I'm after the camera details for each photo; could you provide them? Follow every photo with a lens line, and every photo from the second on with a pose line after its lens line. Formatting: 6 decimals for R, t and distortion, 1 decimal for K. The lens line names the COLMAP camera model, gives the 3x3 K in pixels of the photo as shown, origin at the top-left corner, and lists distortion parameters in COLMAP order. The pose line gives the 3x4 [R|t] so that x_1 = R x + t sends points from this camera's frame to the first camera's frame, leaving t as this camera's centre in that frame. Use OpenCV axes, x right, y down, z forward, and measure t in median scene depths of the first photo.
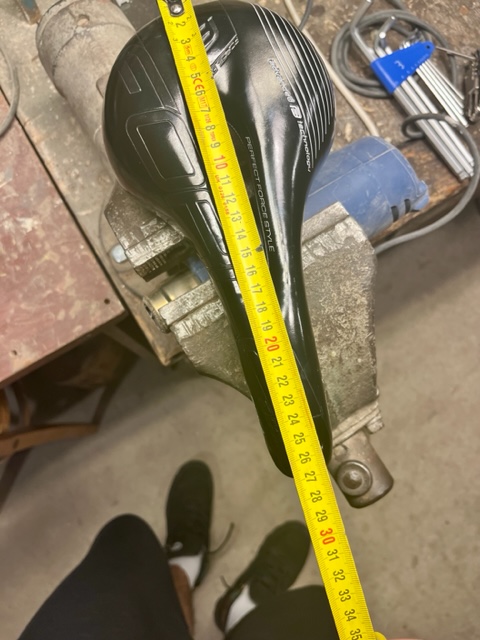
lens RADIAL K [[517.2, 0, 240.5], [0, 517.2, 315.7], [0, 0, 1]] dist [0.041300, -0.093996]
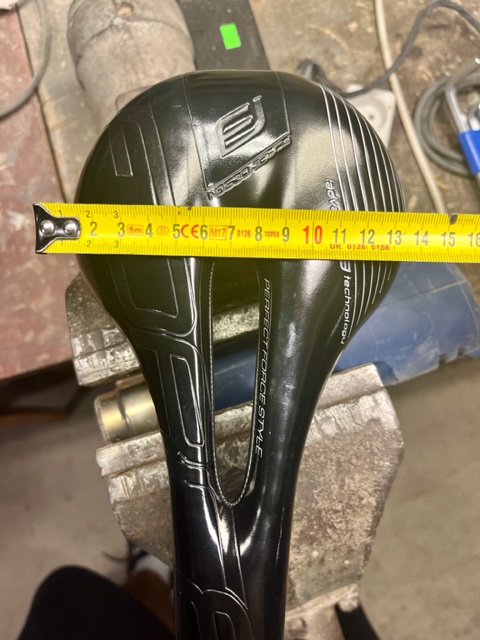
lens RADIAL K [[517.2, 0, 242.6], [0, 517.2, 317.7], [0, 0, 1]] dist [0.041300, -0.093996]
pose [[0.967752, 0.251132, -0.019706, 0.006118], [-0.250173, 0.967312, 0.041489, -0.181447], [0.029481, -0.035221, 0.998945, 0.182049]]
